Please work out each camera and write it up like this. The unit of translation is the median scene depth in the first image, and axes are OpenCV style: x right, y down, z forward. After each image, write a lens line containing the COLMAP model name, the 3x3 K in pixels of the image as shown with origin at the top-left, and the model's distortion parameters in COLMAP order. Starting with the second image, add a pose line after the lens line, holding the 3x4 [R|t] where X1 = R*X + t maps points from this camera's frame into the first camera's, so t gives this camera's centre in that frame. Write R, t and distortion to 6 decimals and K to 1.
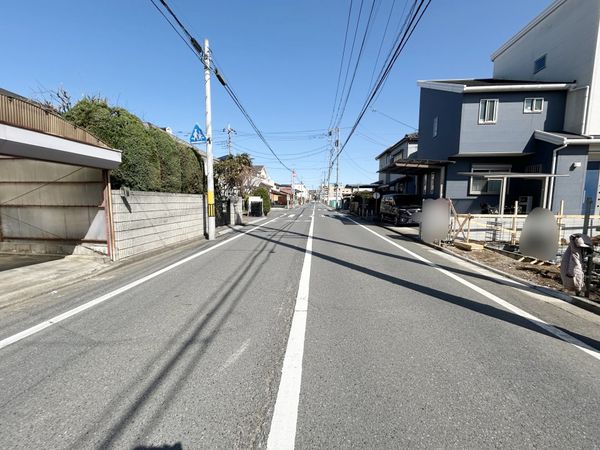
lens RADIAL K [[243.6, 0, 300.0], [0, 243.6, 225.0], [0, 0, 1]] dist [0.010397, 0.000124]
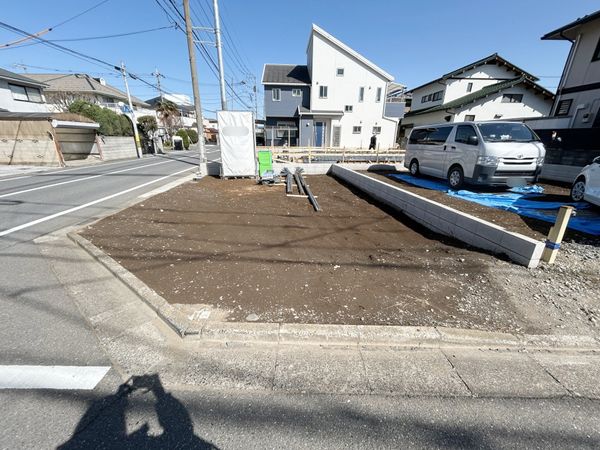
lens RADIAL K [[243.6, 0, 300.0], [0, 243.6, 225.0], [0, 0, 1]] dist [0.010397, 0.000124]
pose [[0.989571, -0.045480, 0.136677, 0.816067], [0.011582, 0.970898, 0.239212, 0.149024], [-0.143579, -0.235135, 0.961300, -1.663400]]
